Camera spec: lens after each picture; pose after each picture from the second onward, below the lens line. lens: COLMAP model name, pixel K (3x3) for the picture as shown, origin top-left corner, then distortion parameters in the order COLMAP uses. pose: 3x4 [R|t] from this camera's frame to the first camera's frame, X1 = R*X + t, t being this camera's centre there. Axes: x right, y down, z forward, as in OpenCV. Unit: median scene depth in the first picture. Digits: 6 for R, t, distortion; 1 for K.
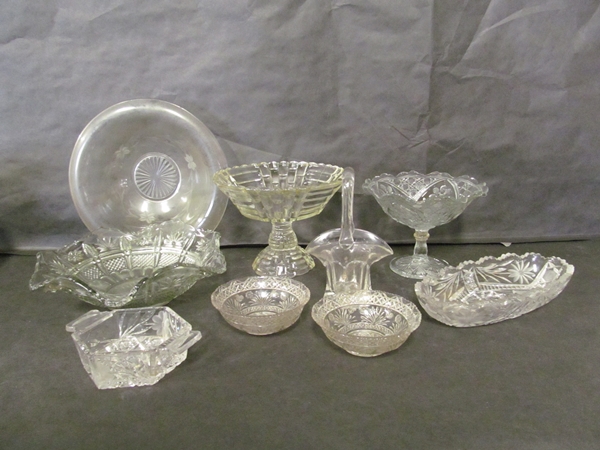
lens RADIAL K [[496.0, 0, 303.1], [0, 496.0, 222.2], [0, 0, 1]] dist [-0.034597, 0.003342]
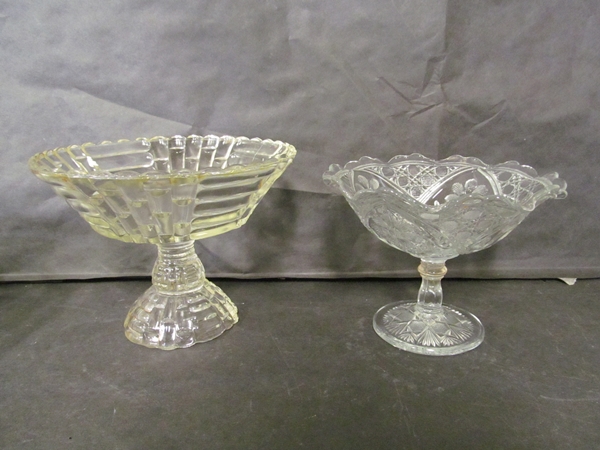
lens RADIAL K [[488.4, 0, 297.6], [0, 488.4, 230.2], [0, 0, 1]] dist [-0.056498, 0.008321]
pose [[0.999904, 0.013827, 0.001284, 0.085617], [-0.013831, 0.999901, 0.002759, -0.014899], [-0.001246, -0.002776, 0.999995, 0.441744]]
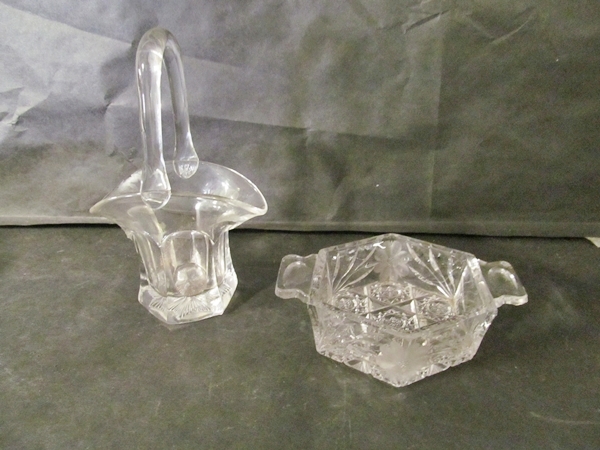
lens RADIAL K [[488.4, 0, 298.7], [0, 488.4, 223.8], [0, 0, 1]] dist [-0.056498, 0.008321]
pose [[0.996716, 0.038864, -0.071042, 0.160406], [-0.026762, 0.986101, 0.163980, -0.044506], [0.076428, -0.161540, 0.983902, 0.548071]]
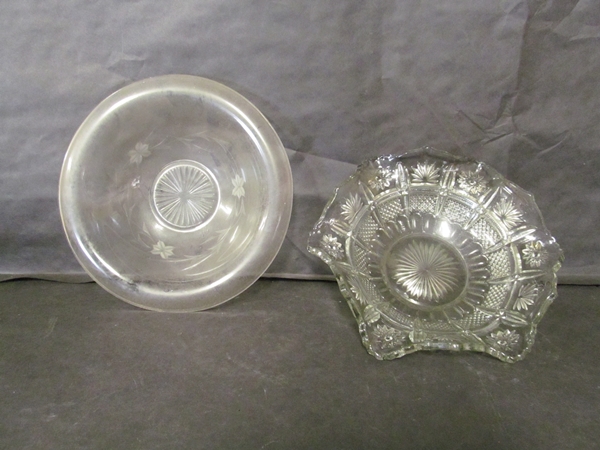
lens RADIAL K [[488.4, 0, 298.0], [0, 488.4, 226.4], [0, 0, 1]] dist [-0.056498, 0.008321]
pose [[0.997784, 0.027361, -0.060656, 0.003484], [-0.024885, 0.998841, 0.041203, -0.059952], [0.061713, -0.039603, 0.997308, 0.331384]]
